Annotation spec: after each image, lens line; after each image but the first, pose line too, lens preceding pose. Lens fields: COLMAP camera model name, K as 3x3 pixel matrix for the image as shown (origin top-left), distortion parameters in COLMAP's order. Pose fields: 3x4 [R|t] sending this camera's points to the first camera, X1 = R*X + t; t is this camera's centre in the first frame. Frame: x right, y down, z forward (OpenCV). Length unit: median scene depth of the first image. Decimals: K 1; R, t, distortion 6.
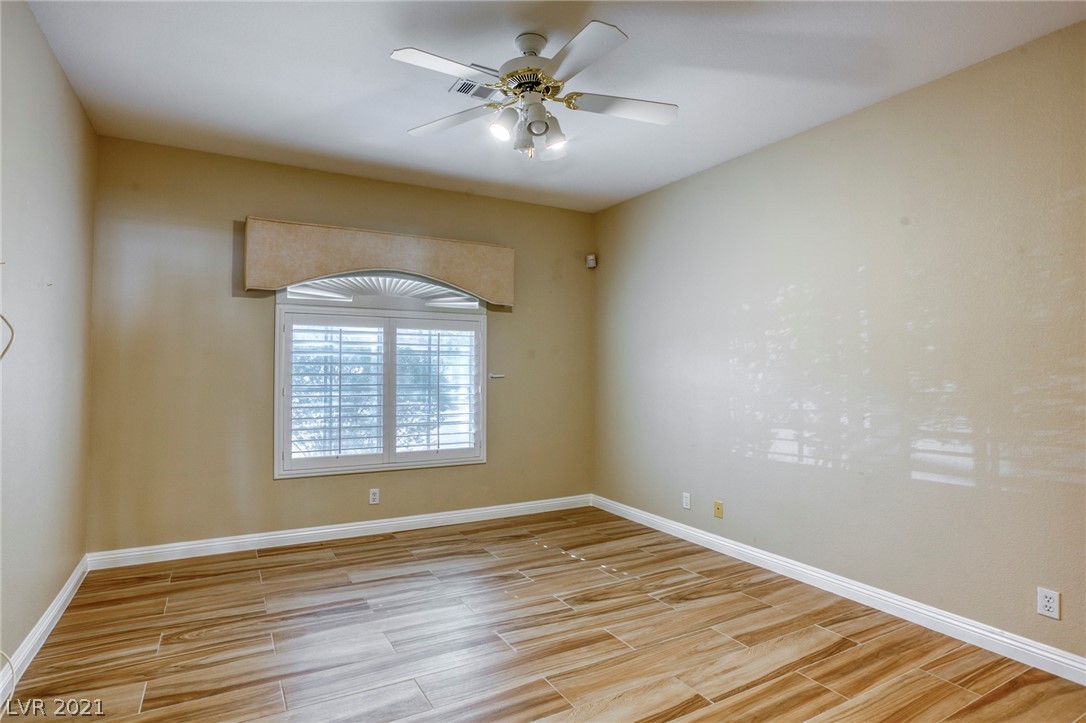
lens RADIAL K [[560.1, 0, 551.0], [0, 560.1, 364.3], [0, 0, 1]] dist [-0.020801, 0.001555]
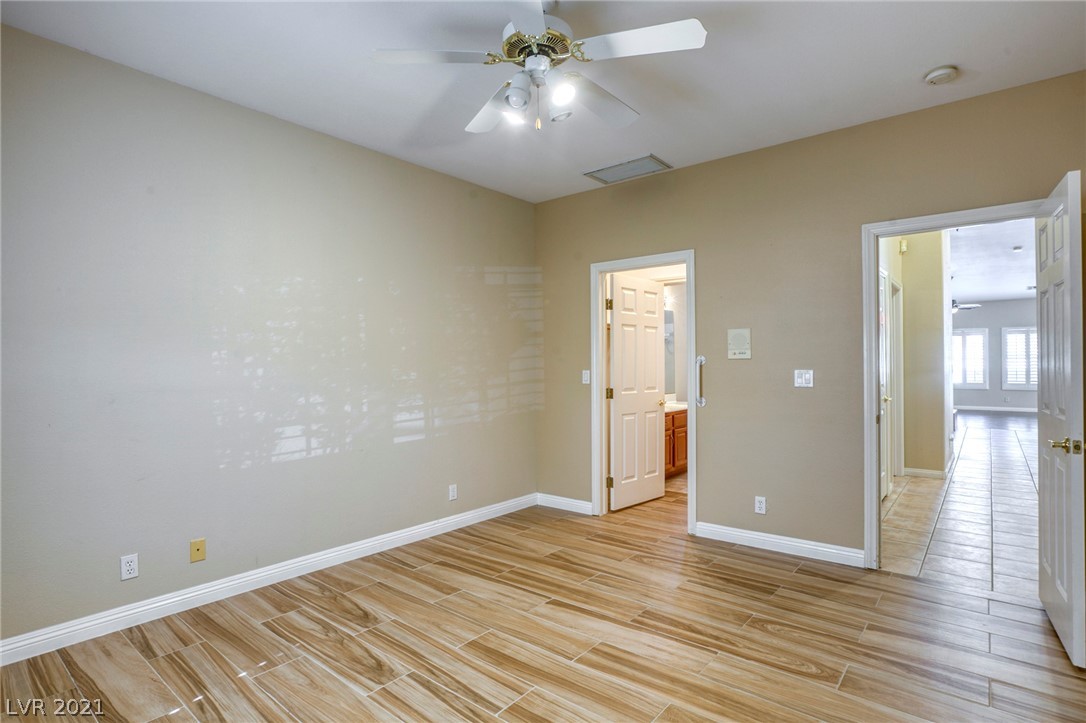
lens RADIAL K [[560.1, 0, 551.0], [0, 560.1, 364.3], [0, 0, 1]] dist [-0.020801, 0.001555]
pose [[-0.350745, -0.004002, 0.936462, -0.714757], [-0.006733, 0.999976, 0.001752, 0.005678], [-0.936447, -0.005691, -0.350764, 1.034139]]
